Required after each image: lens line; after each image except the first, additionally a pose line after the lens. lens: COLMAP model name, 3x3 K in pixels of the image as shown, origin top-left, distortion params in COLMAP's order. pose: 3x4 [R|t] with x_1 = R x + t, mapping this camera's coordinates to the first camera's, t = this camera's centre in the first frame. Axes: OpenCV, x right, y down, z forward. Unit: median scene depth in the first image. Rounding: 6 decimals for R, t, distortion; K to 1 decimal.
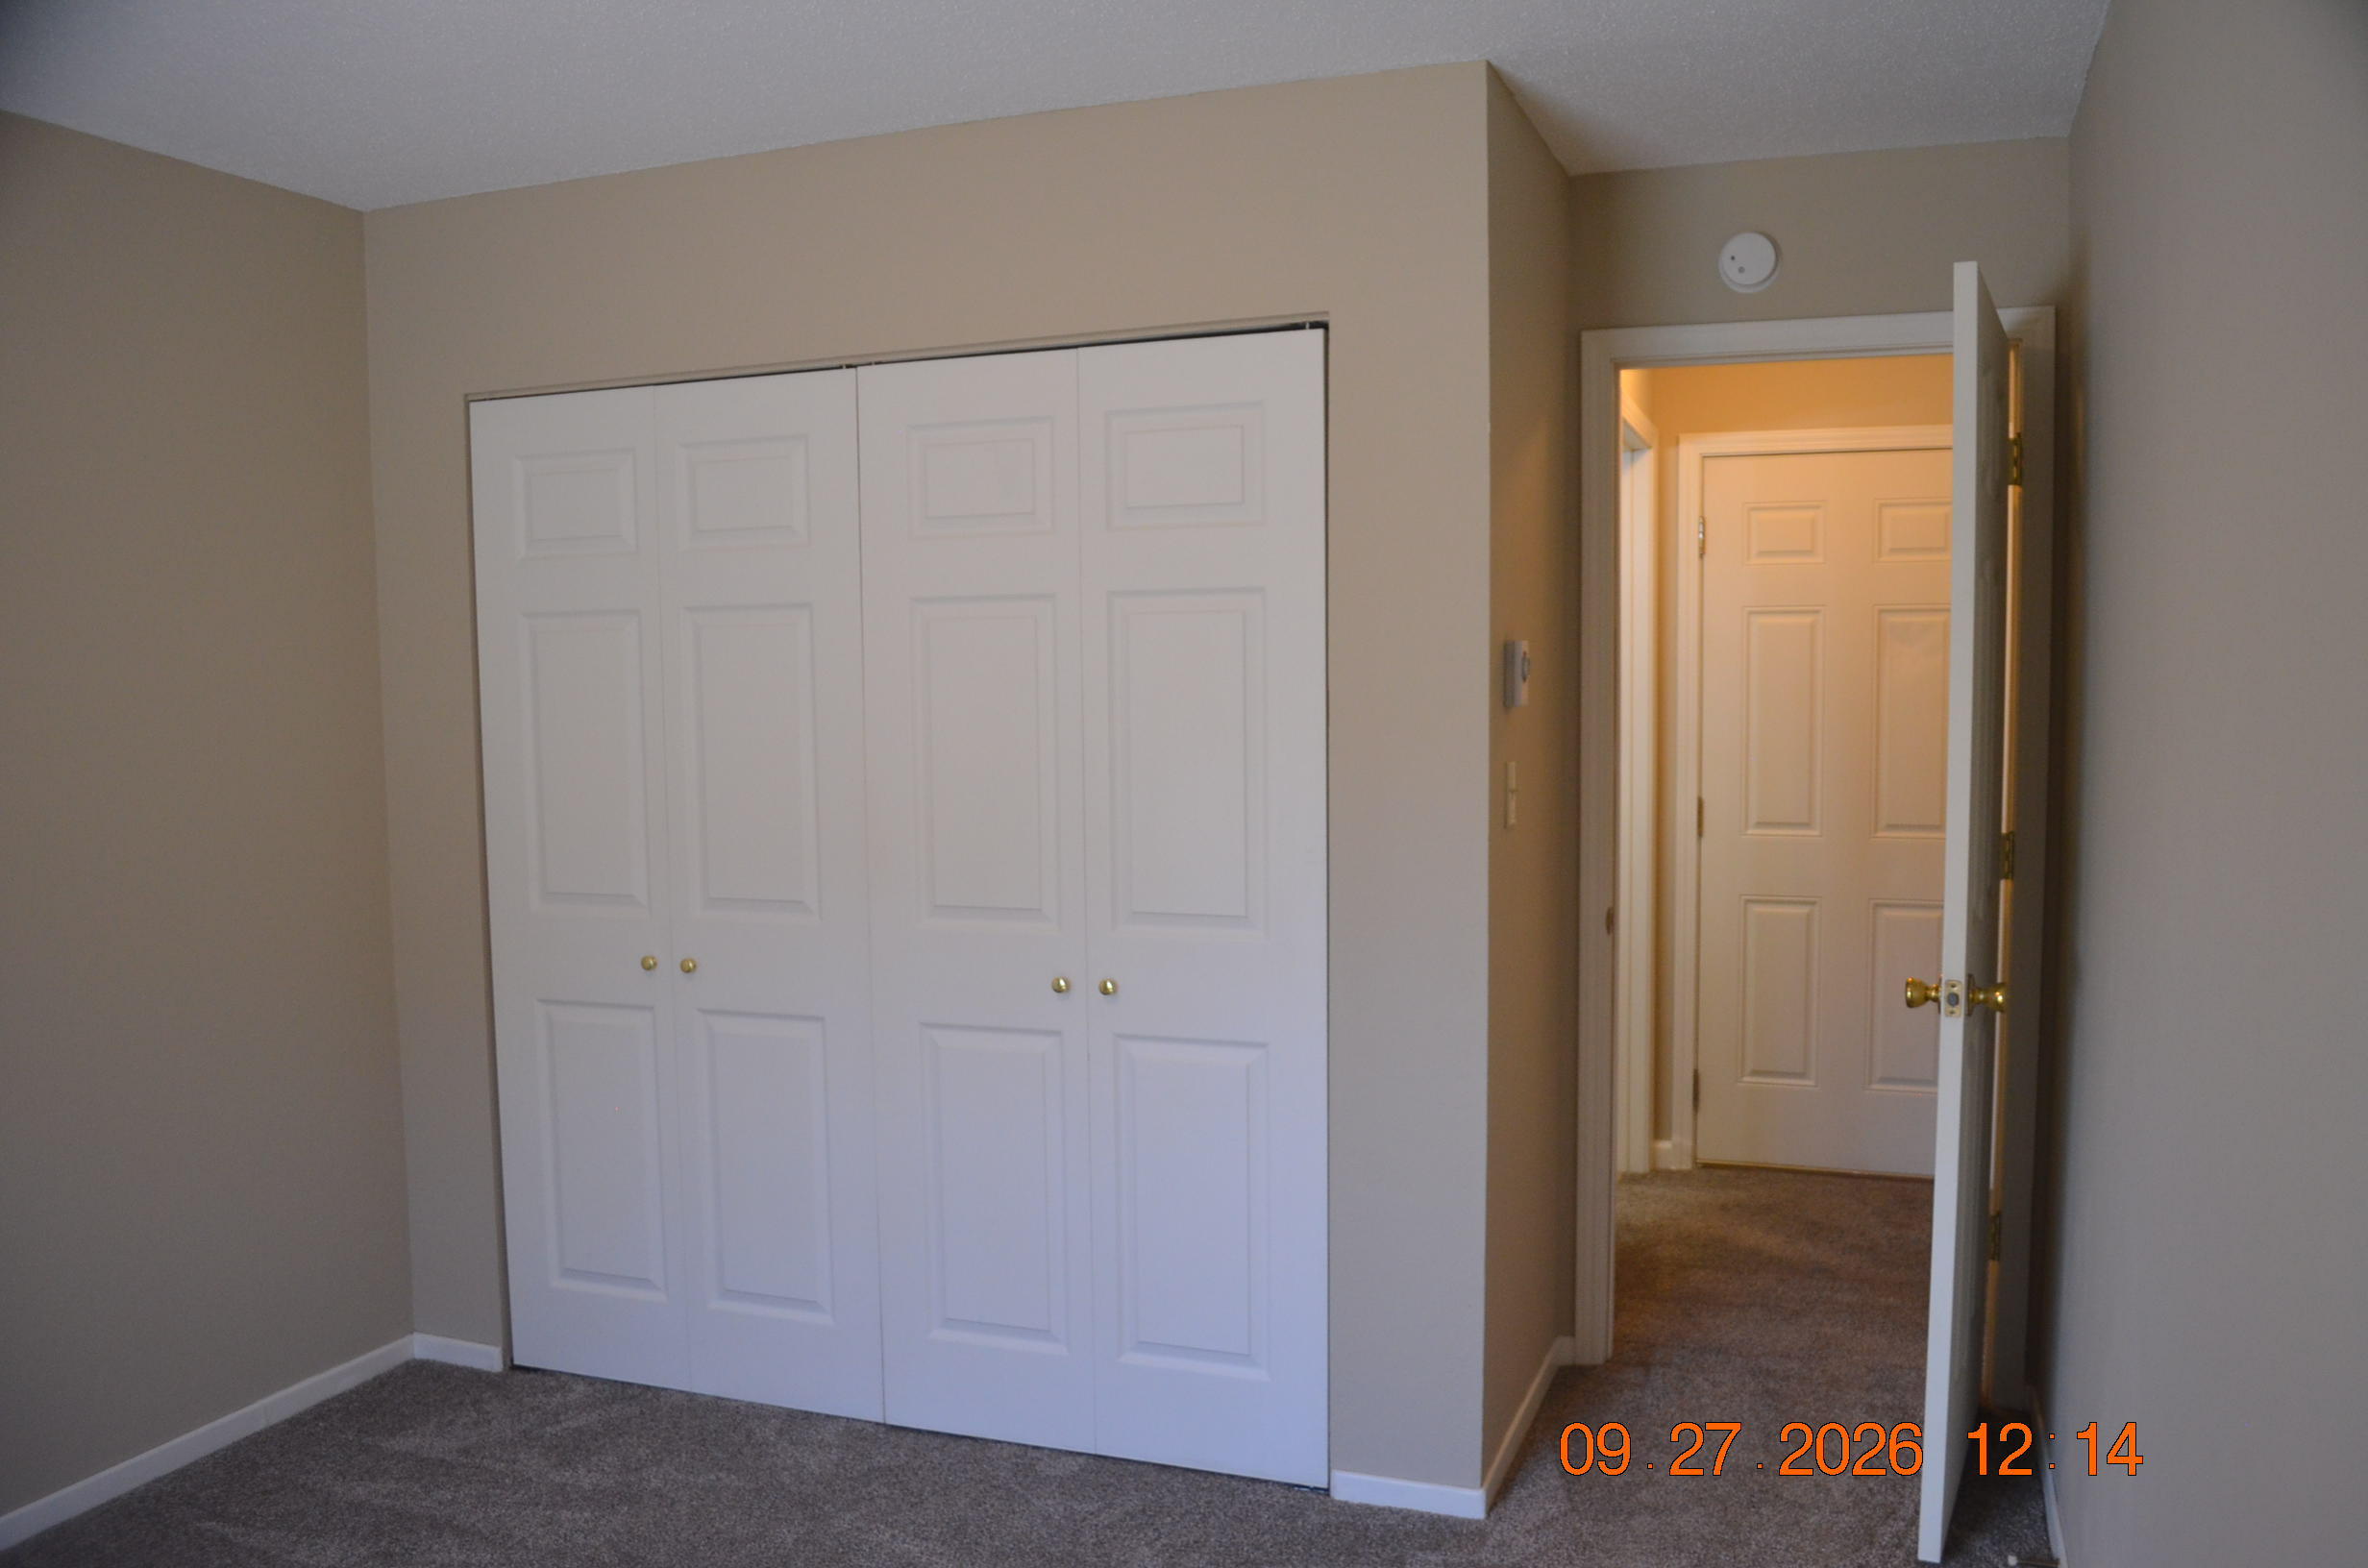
lens RADIAL K [[1849.2, 0, 1283.2], [0, 1849.2, 797.4], [0, 0, 1]] dist [-0.100159, 0.031441]
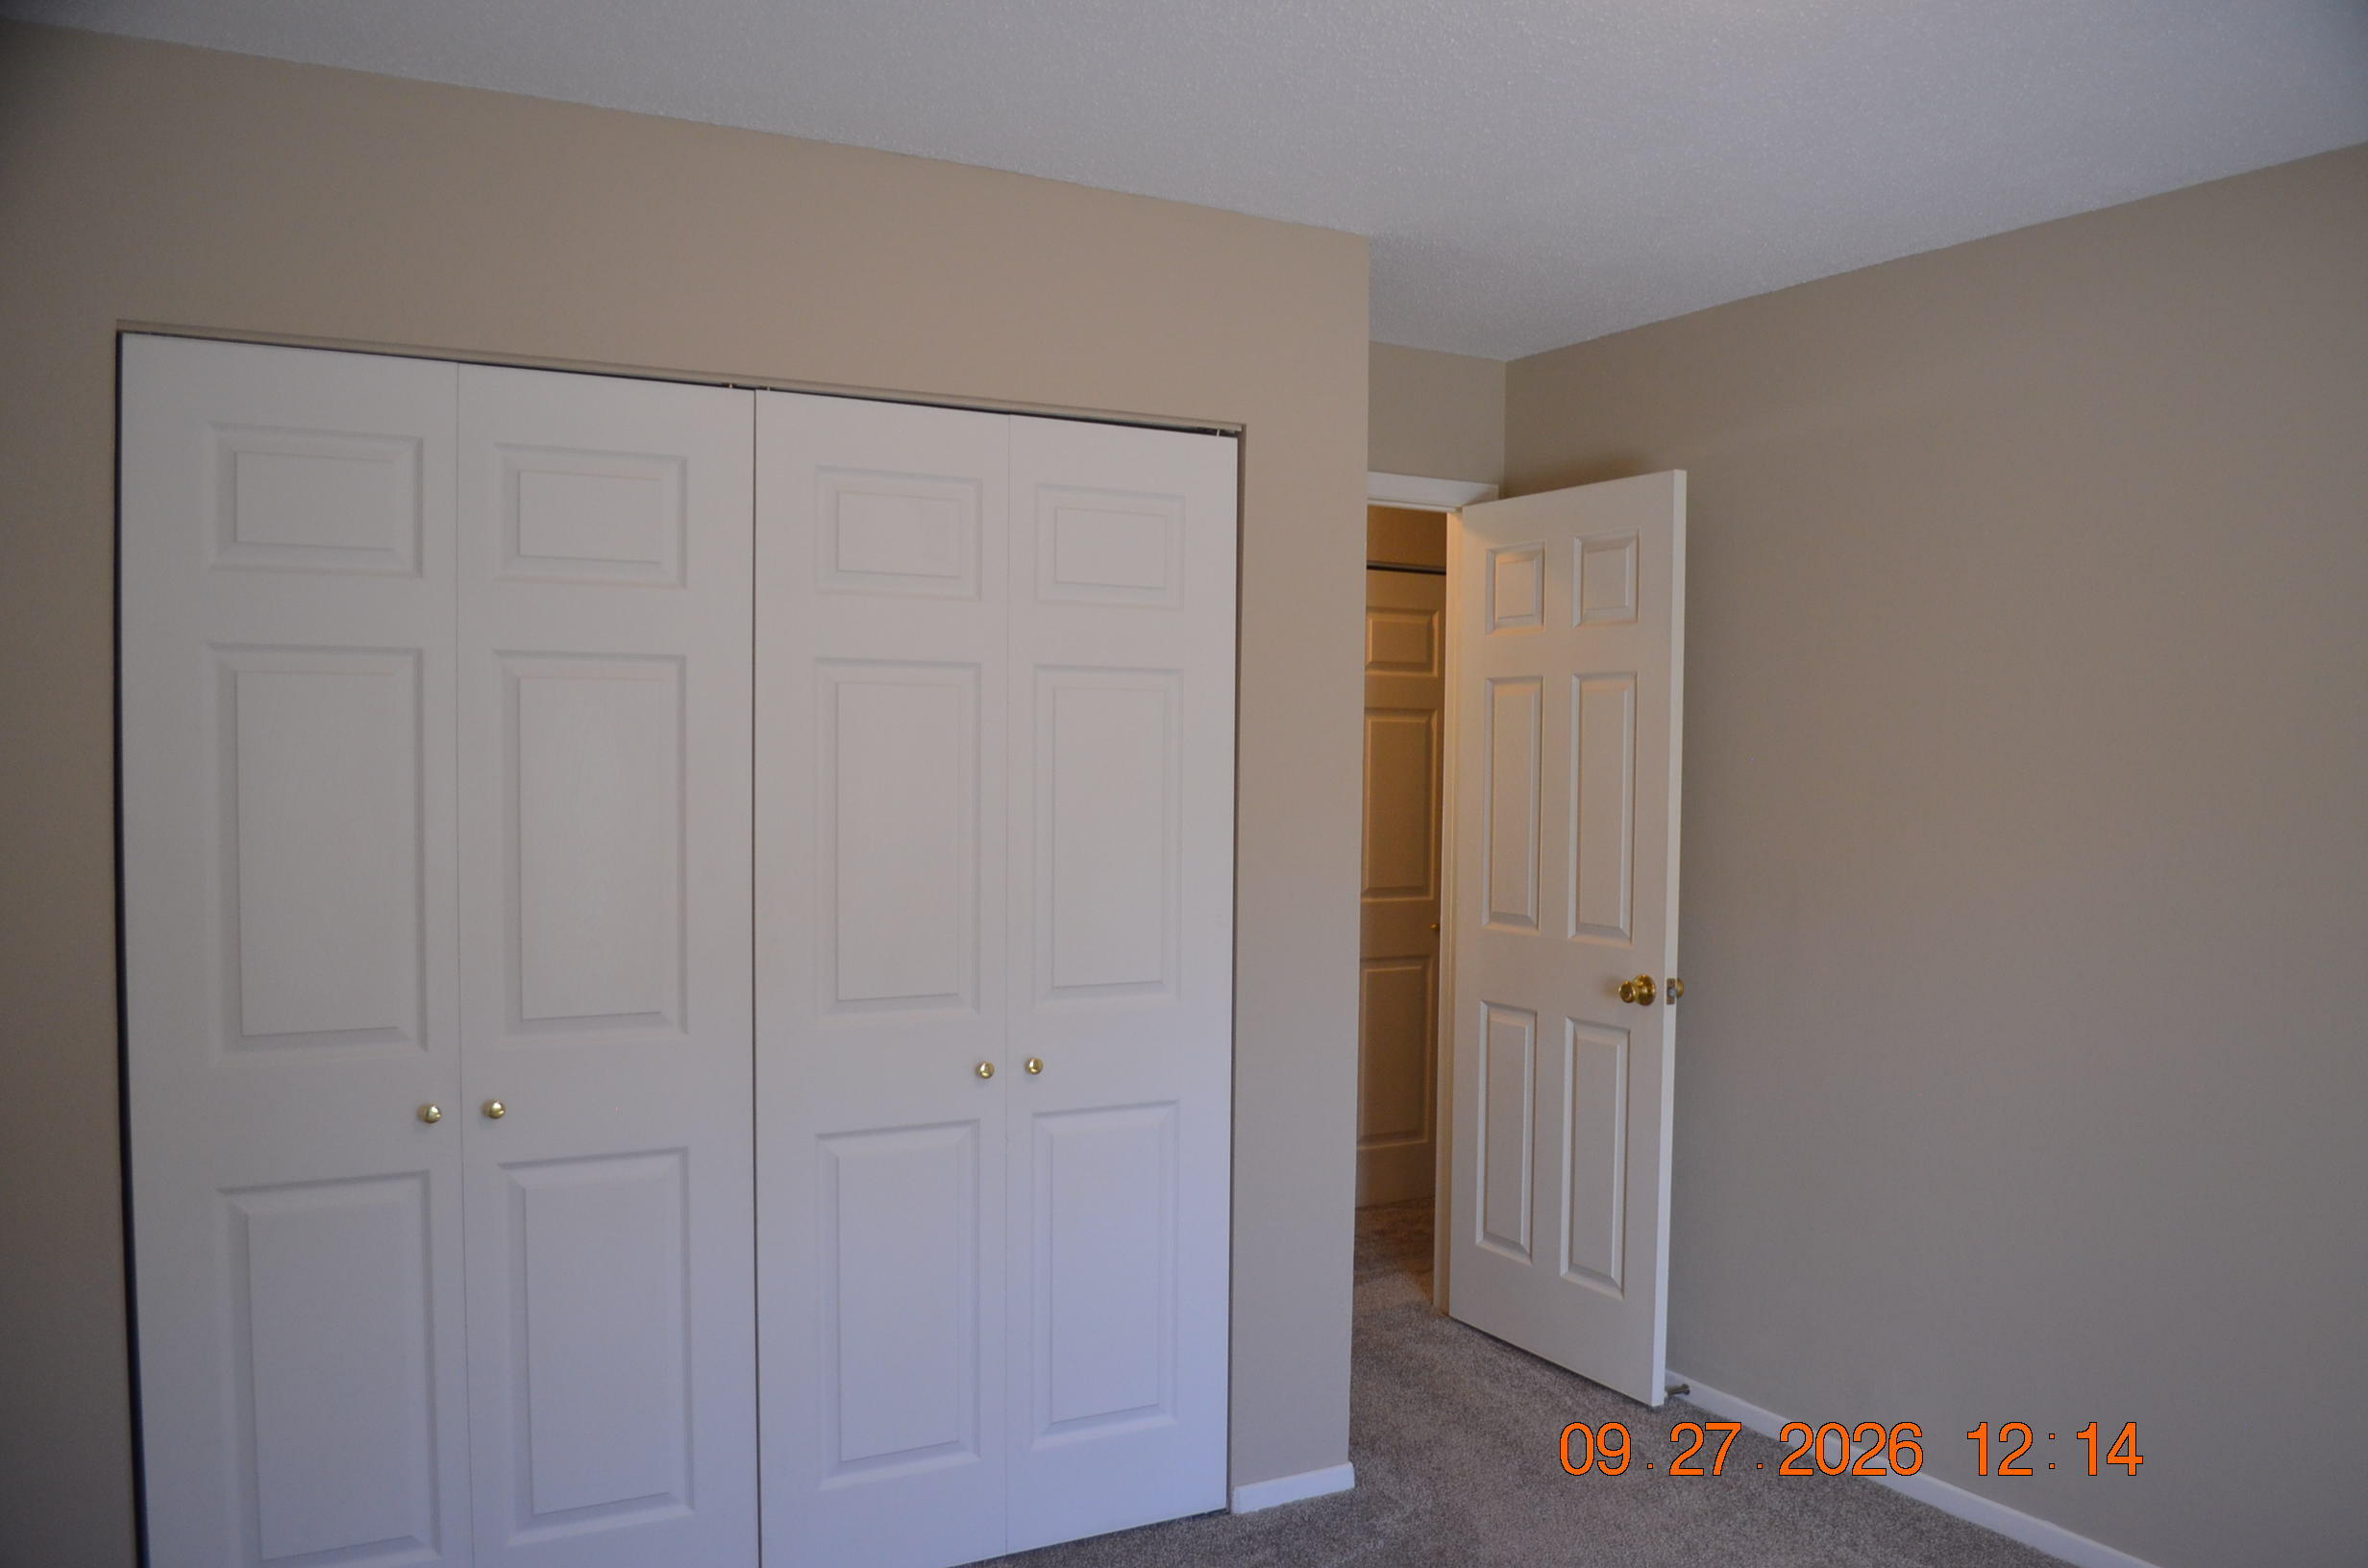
lens RADIAL K [[1849.2, 0, 1202.0], [0, 1849.2, 804.1], [0, 0, 1]] dist [-0.100159, 0.031441]
pose [[0.654752, -0.004670, 0.755829, -0.753807], [0.036141, 0.999031, -0.025135, -0.007966], [-0.754979, 0.043774, 0.654286, 0.276318]]
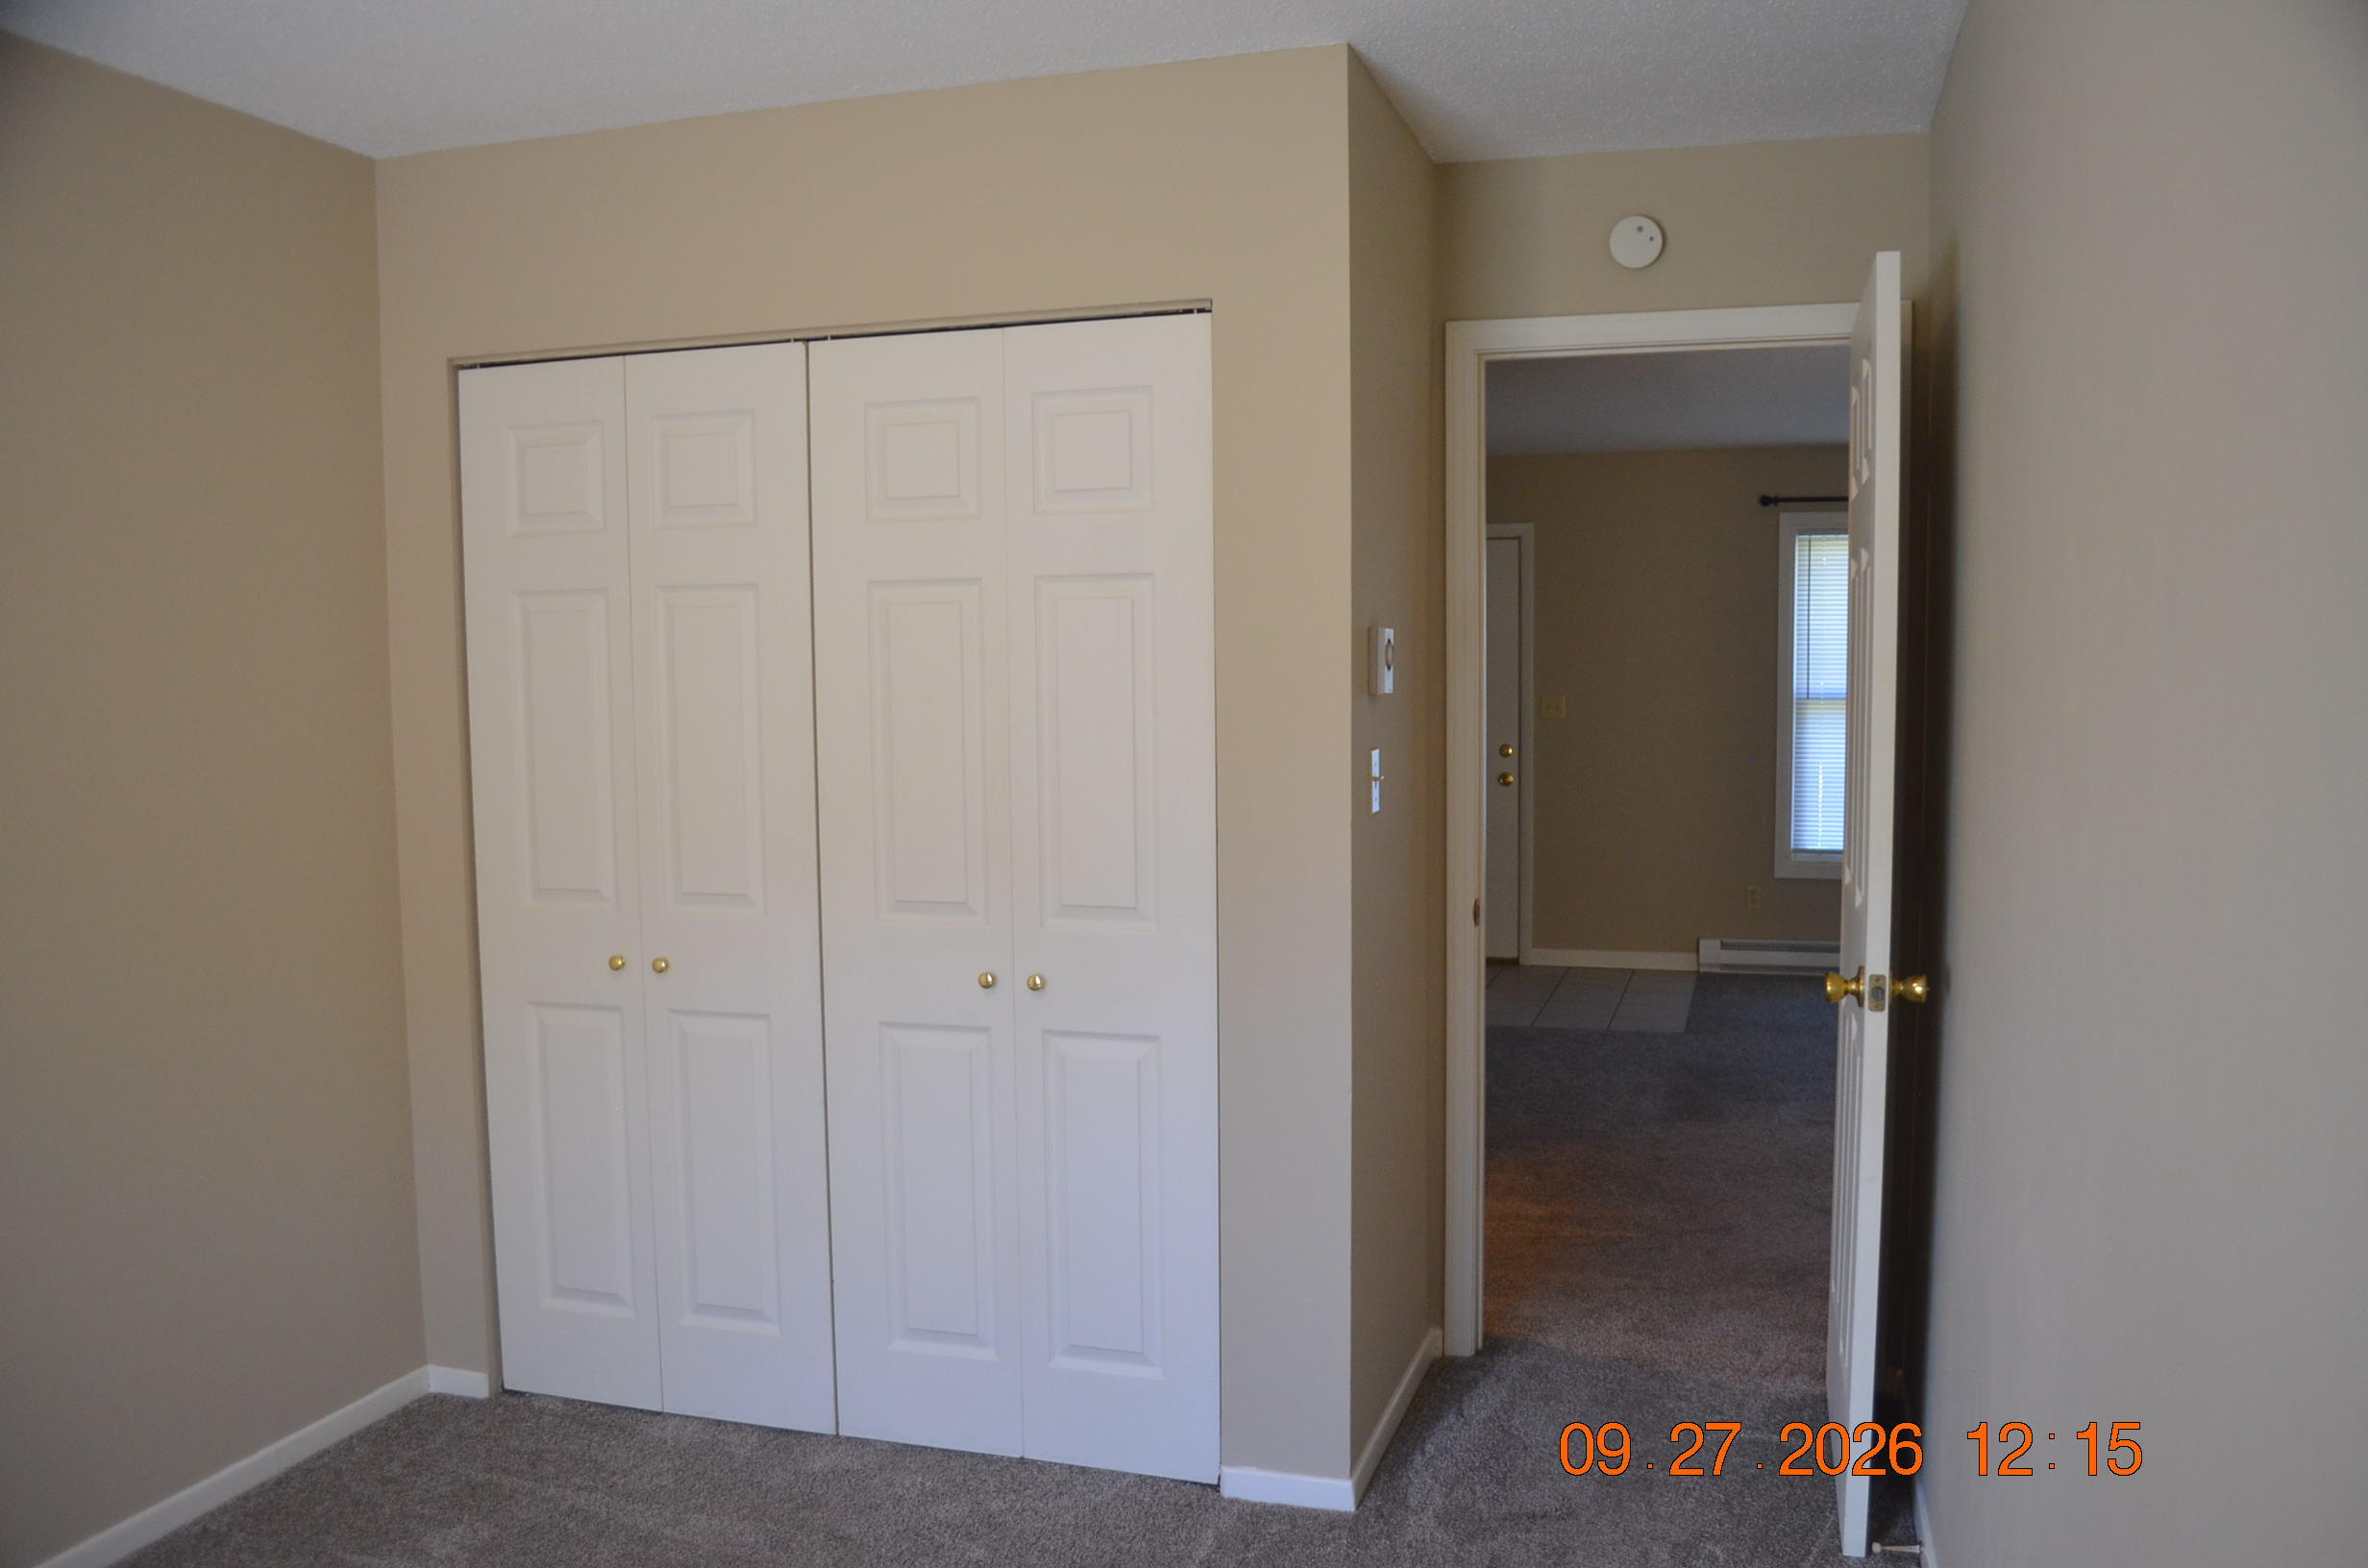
lens RADIAL K [[1849.2, 0, 1188.7], [0, 1849.2, 777.5], [0, 0, 1]] dist [-0.100159, 0.031441]
pose [[0.998971, 0.000833, 0.045341, -0.077722], [-0.000637, 0.999990, -0.004332, -0.000996], [-0.045344, 0.004299, 0.998962, 0.028486]]
